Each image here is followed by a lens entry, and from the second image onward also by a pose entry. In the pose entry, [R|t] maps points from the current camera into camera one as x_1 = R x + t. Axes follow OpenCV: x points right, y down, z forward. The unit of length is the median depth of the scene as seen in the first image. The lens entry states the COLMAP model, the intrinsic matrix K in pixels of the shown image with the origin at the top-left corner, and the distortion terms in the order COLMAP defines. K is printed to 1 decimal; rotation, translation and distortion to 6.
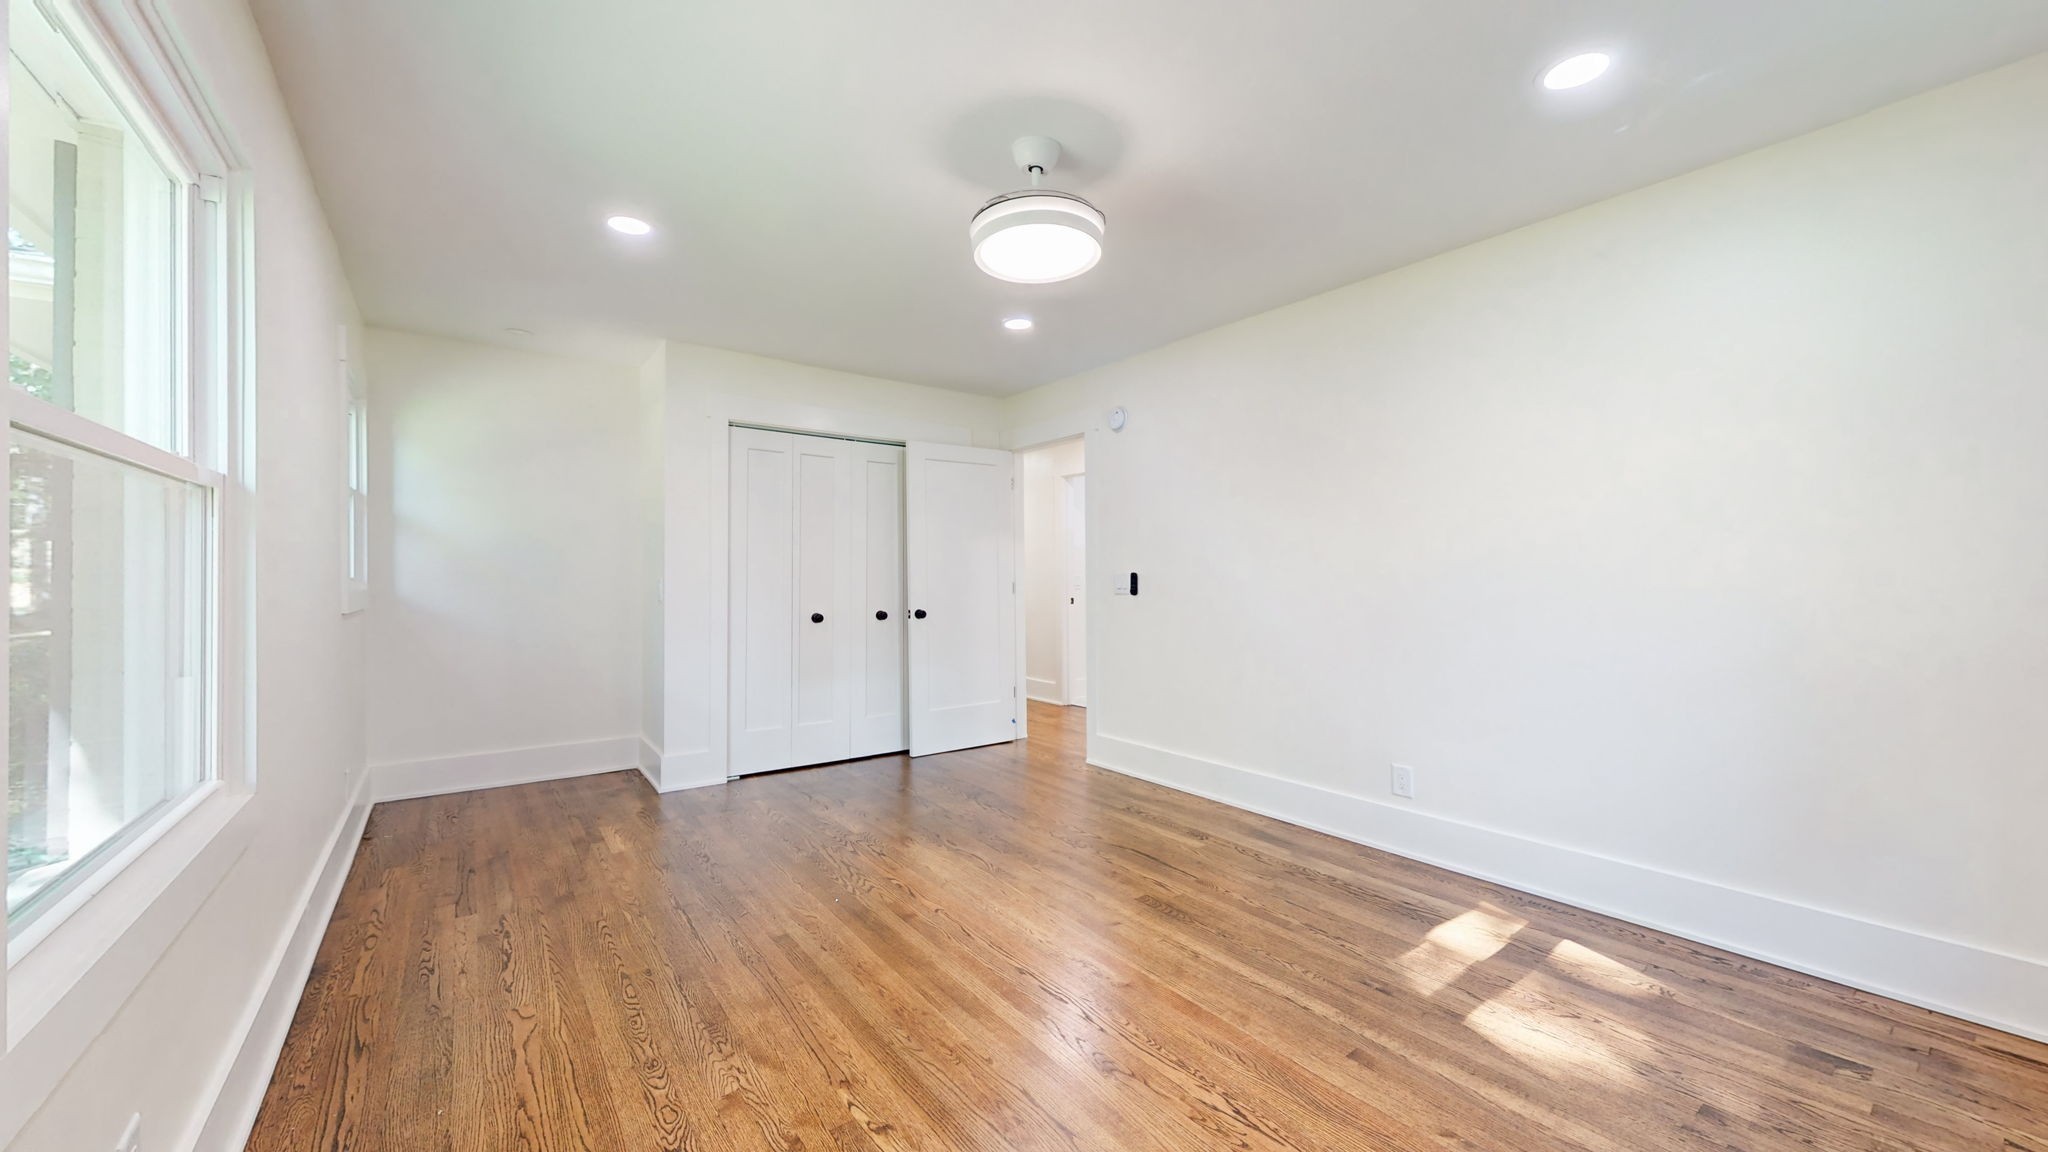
lens RADIAL K [[754.0, 0, 1024.0], [0, 754.0, 576.0], [0, 0, 1]] dist [-0.000575, 0.000036]
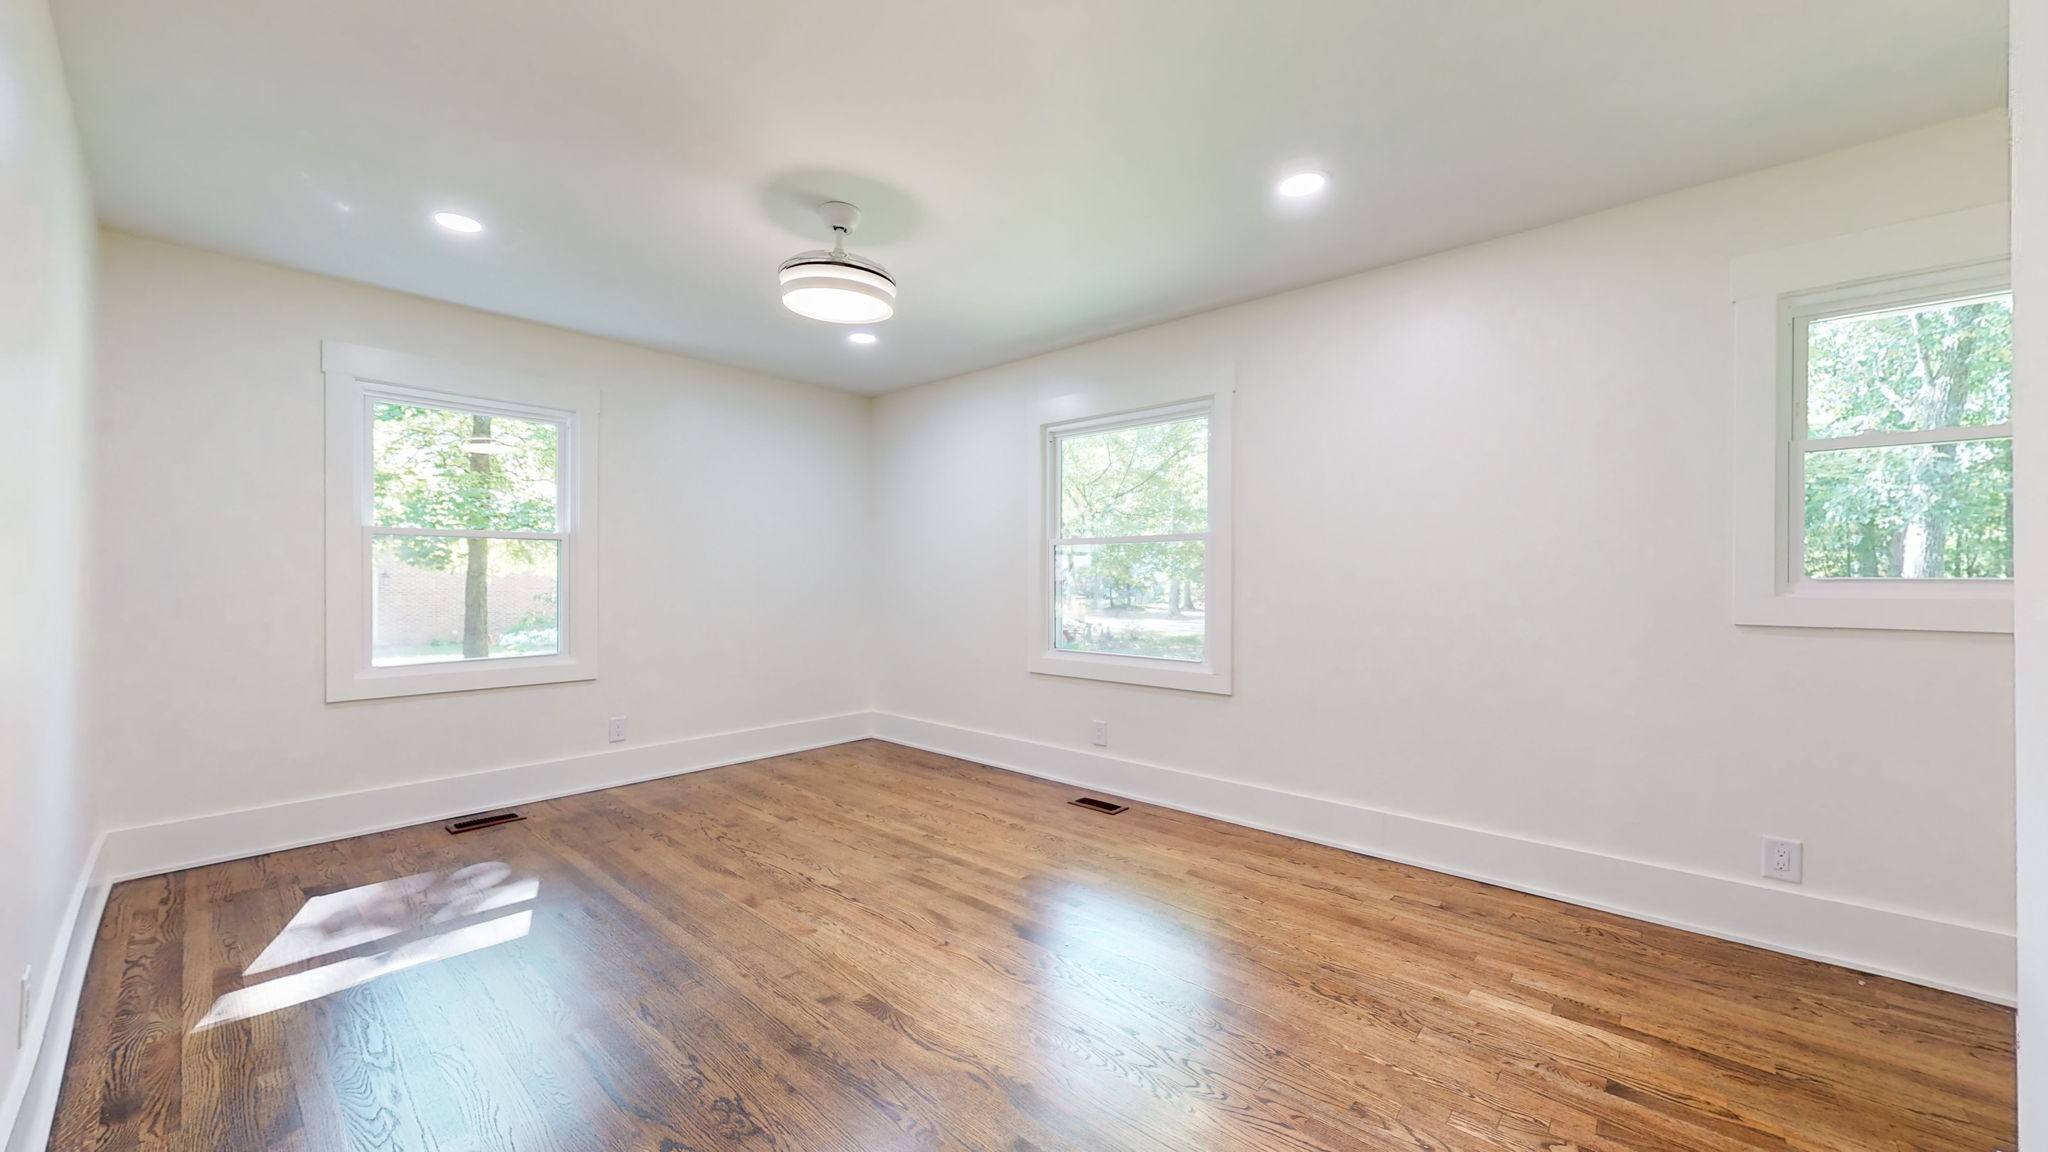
lens RADIAL K [[754.0, 0, 1024.0], [0, 754.0, 576.0], [0, 0, 1]] dist [-0.000575, 0.000036]
pose [[-0.981989, 0.001558, -0.188929, -0.032682], [0.001407, 0.999999, 0.000931, 0.000641], [0.188931, 0.000648, -0.981990, 1.675115]]
